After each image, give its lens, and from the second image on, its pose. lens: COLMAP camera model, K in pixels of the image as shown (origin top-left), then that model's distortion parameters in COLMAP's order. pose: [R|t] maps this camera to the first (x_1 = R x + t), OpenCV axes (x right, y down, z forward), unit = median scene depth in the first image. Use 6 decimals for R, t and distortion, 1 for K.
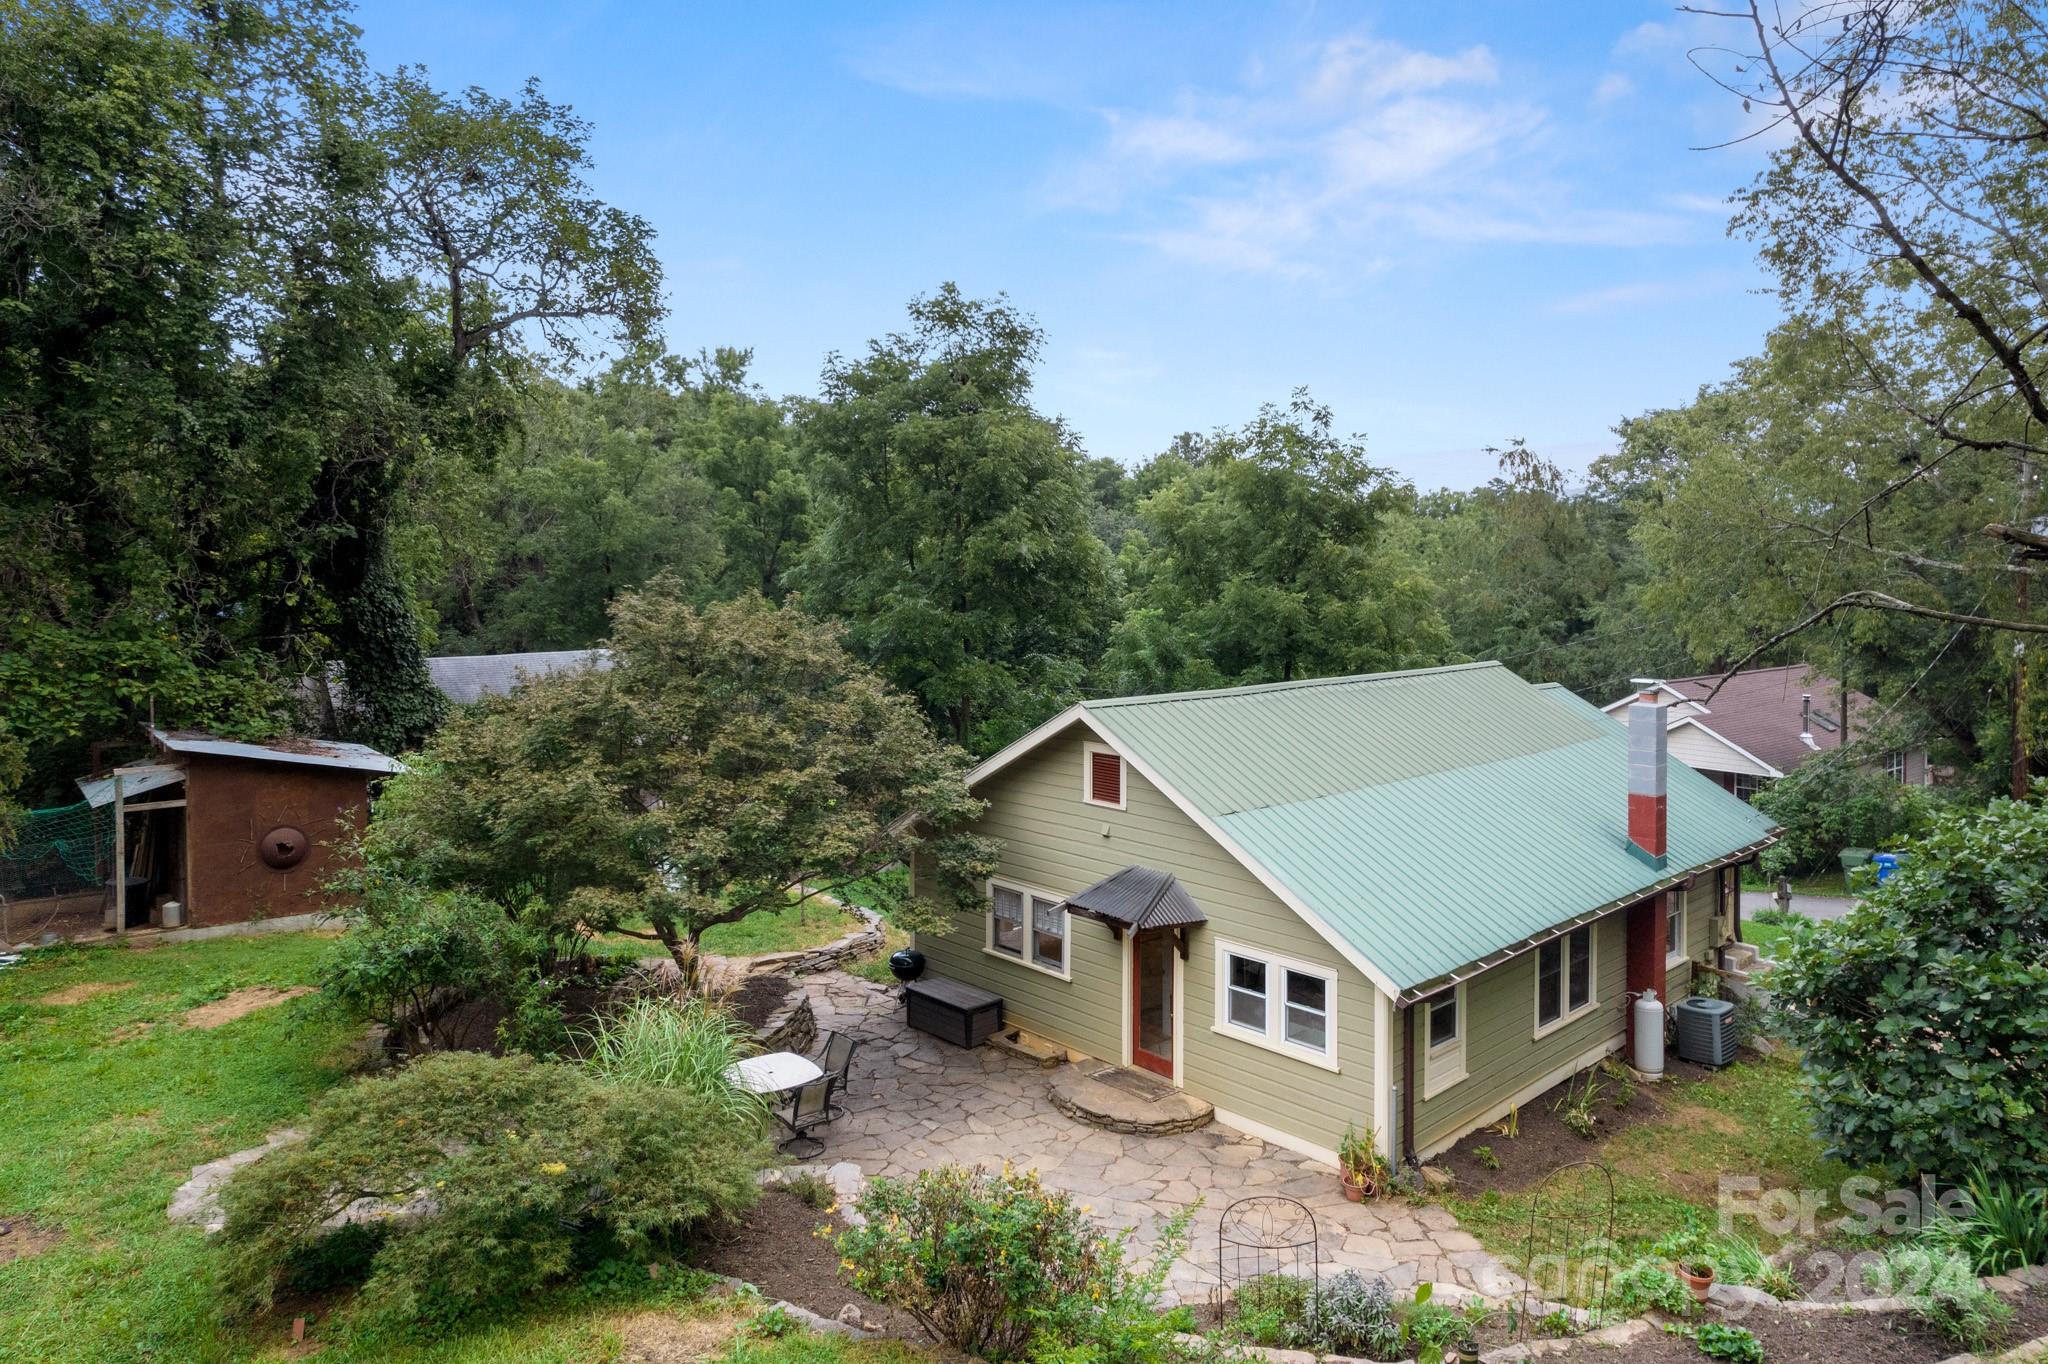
lens RADIAL K [[1325.4, 0, 1037.6], [0, 1325.4, 619.7], [0, 0, 1]] dist [-0.045244, 0.016775]
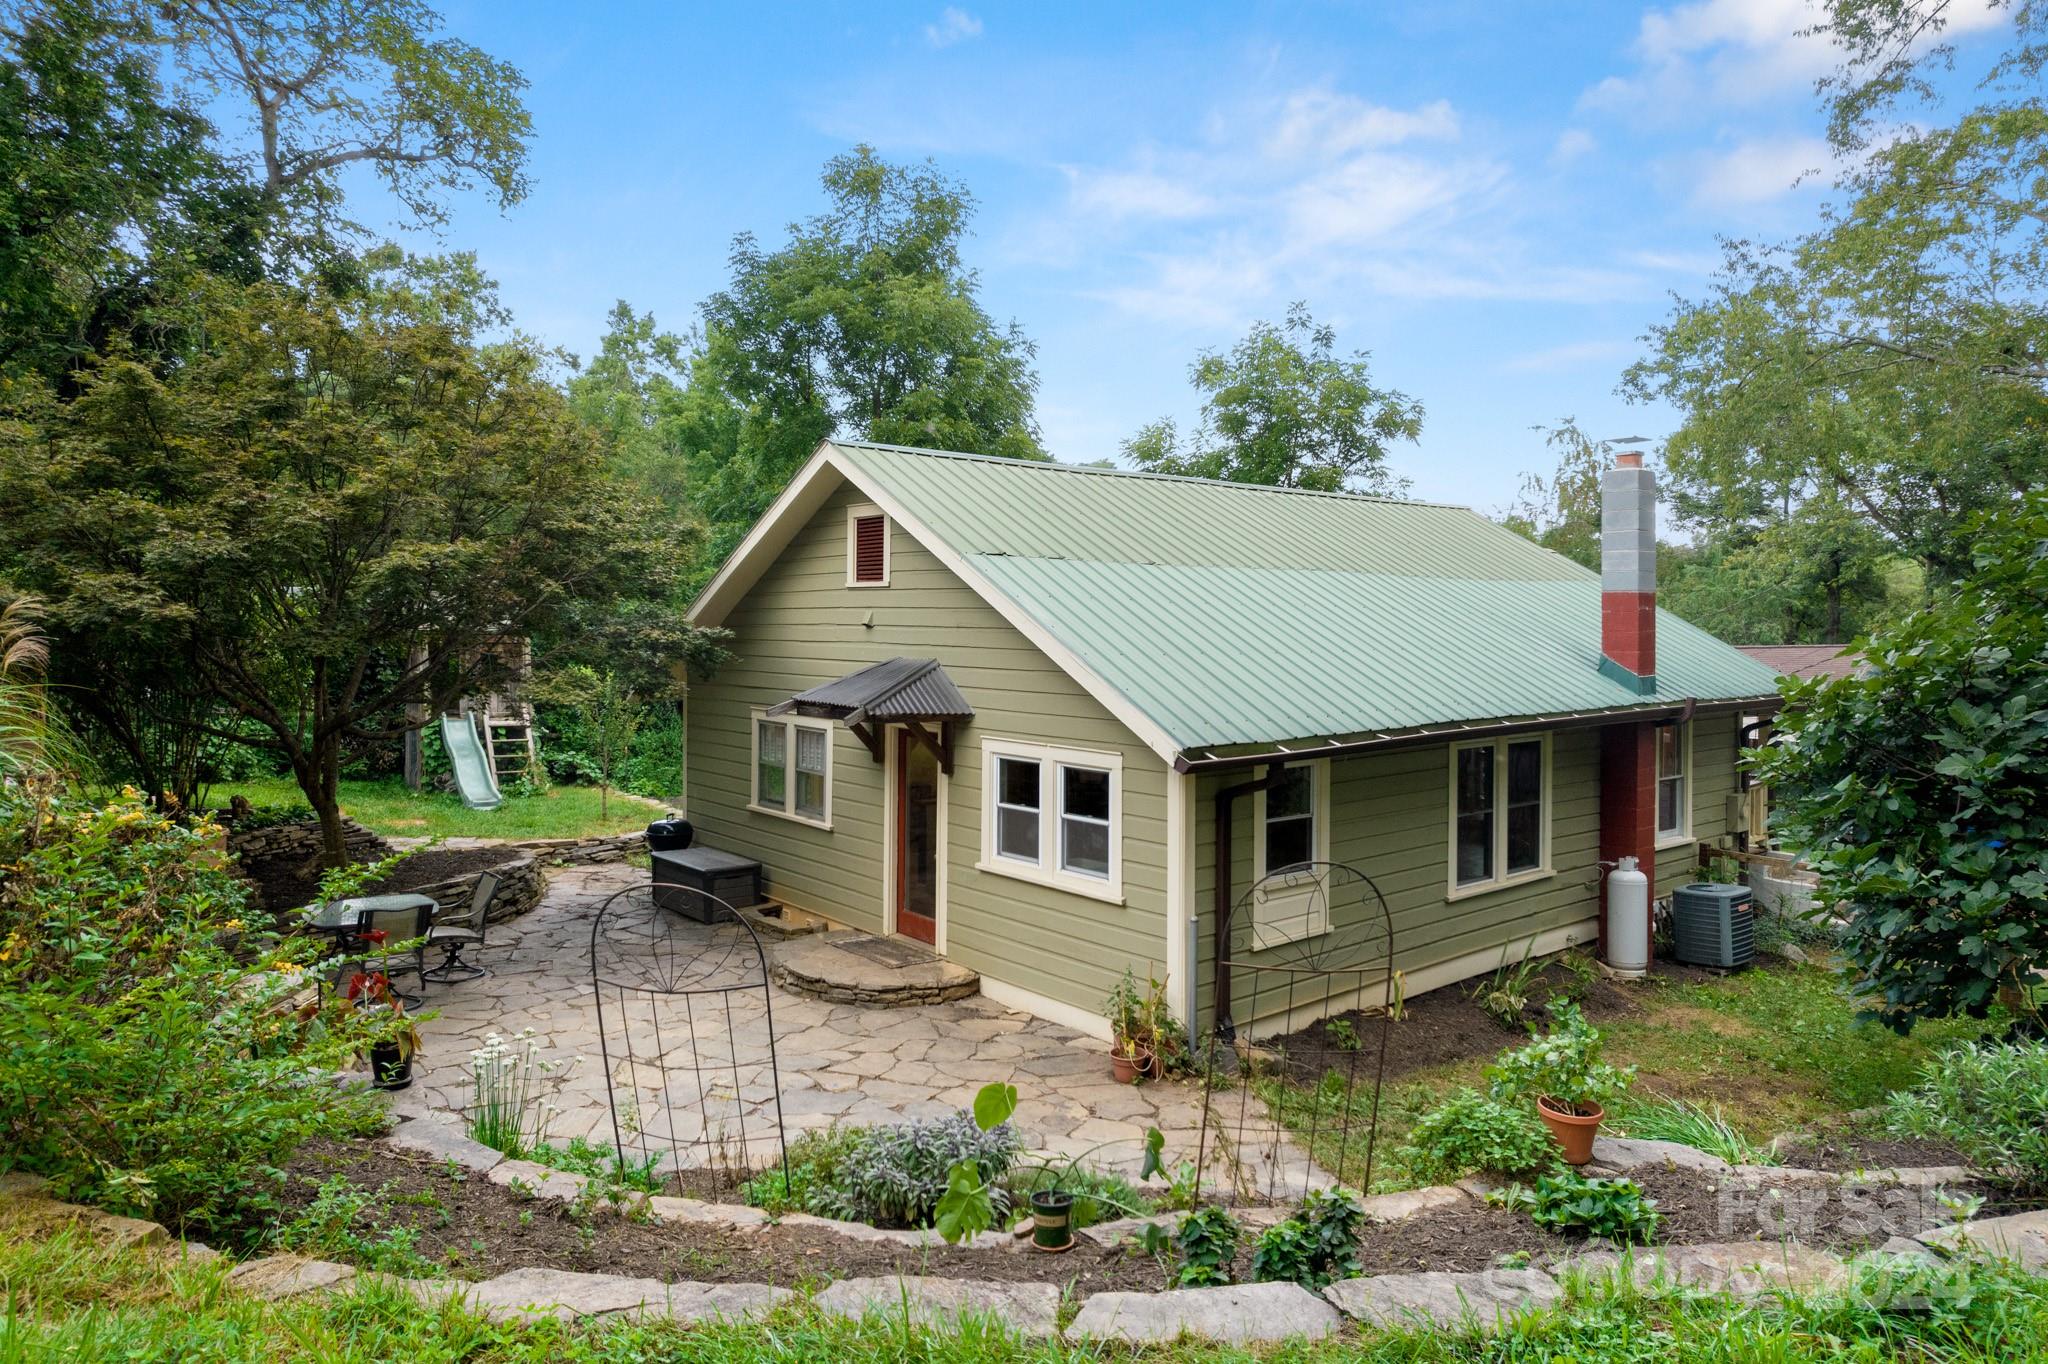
lens RADIAL K [[1325.4, 0, 1024.9], [0, 1325.4, 679.2], [0, 0, 1]] dist [-0.045244, 0.016775]
pose [[0.998104, 0.006019, -0.061249, 0.188969], [-0.005795, 0.999976, 0.003836, 0.194226], [0.061271, -0.003474, 0.998115, 0.271854]]
